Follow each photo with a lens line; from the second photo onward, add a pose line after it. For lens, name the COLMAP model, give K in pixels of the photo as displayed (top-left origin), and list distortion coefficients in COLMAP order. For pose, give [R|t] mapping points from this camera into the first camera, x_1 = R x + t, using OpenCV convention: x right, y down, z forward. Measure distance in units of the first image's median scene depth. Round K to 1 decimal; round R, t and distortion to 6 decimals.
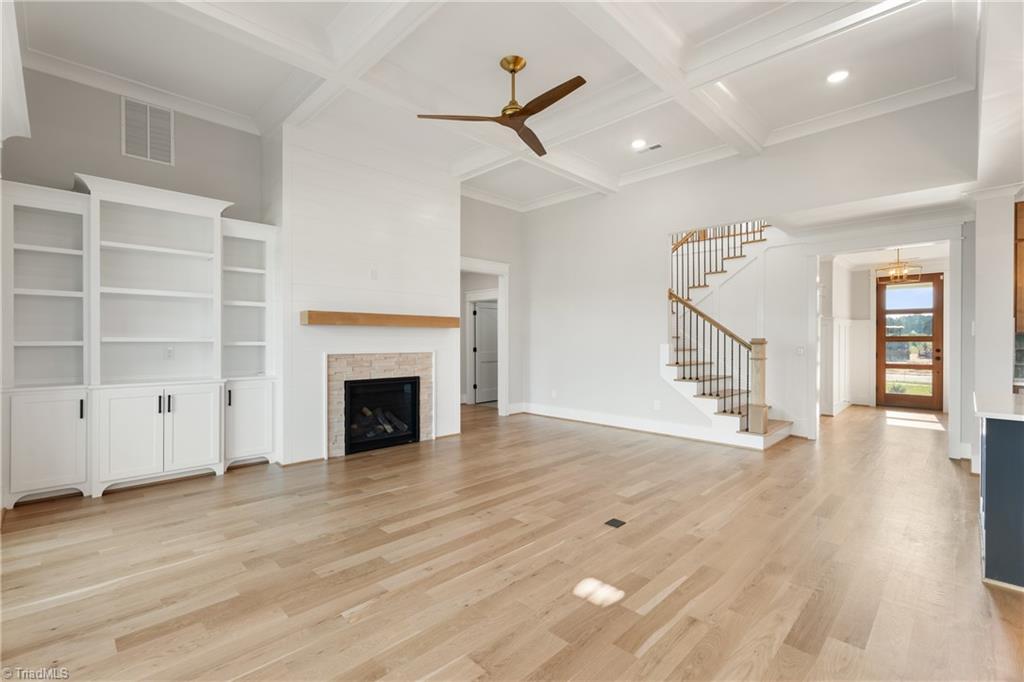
lens RADIAL K [[454.6, 0, 508.8], [0, 454.6, 344.0], [0, 0, 1]] dist [0.001128, -0.000077]
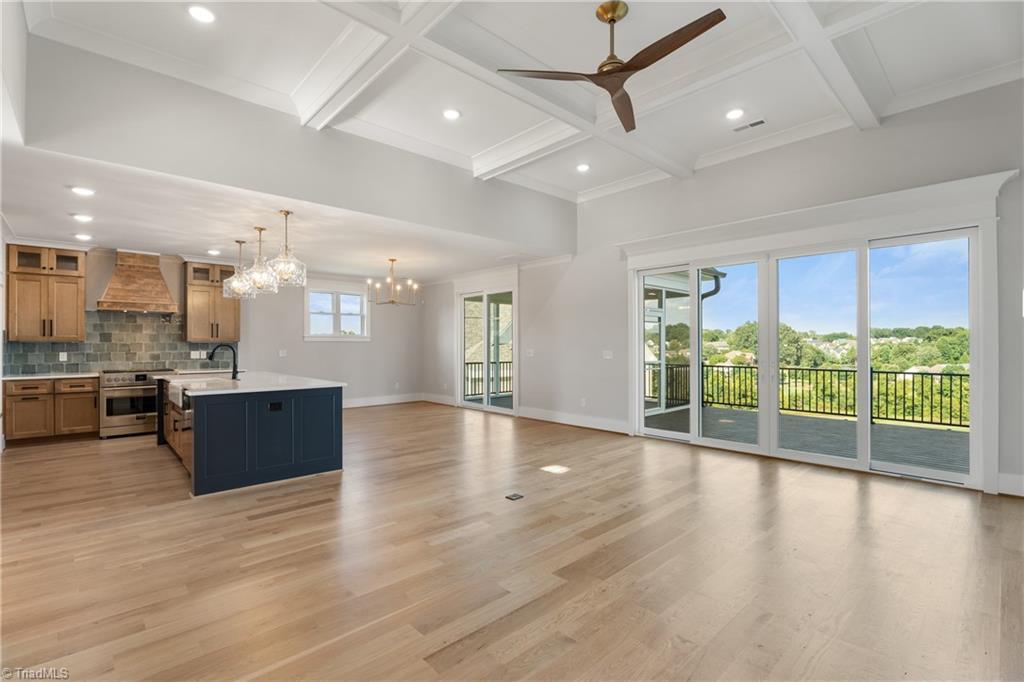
lens RADIAL K [[468.6, 0, 509.9], [0, 468.6, 340.3], [0, 0, 1]] dist [0.000267, 0.000013]
pose [[-0.999132, 0.001702, 0.041619, 0.135523], [0.001687, 0.999999, -0.000384, -0.017185], [-0.041620, -0.000313, -0.999133, 1.567911]]
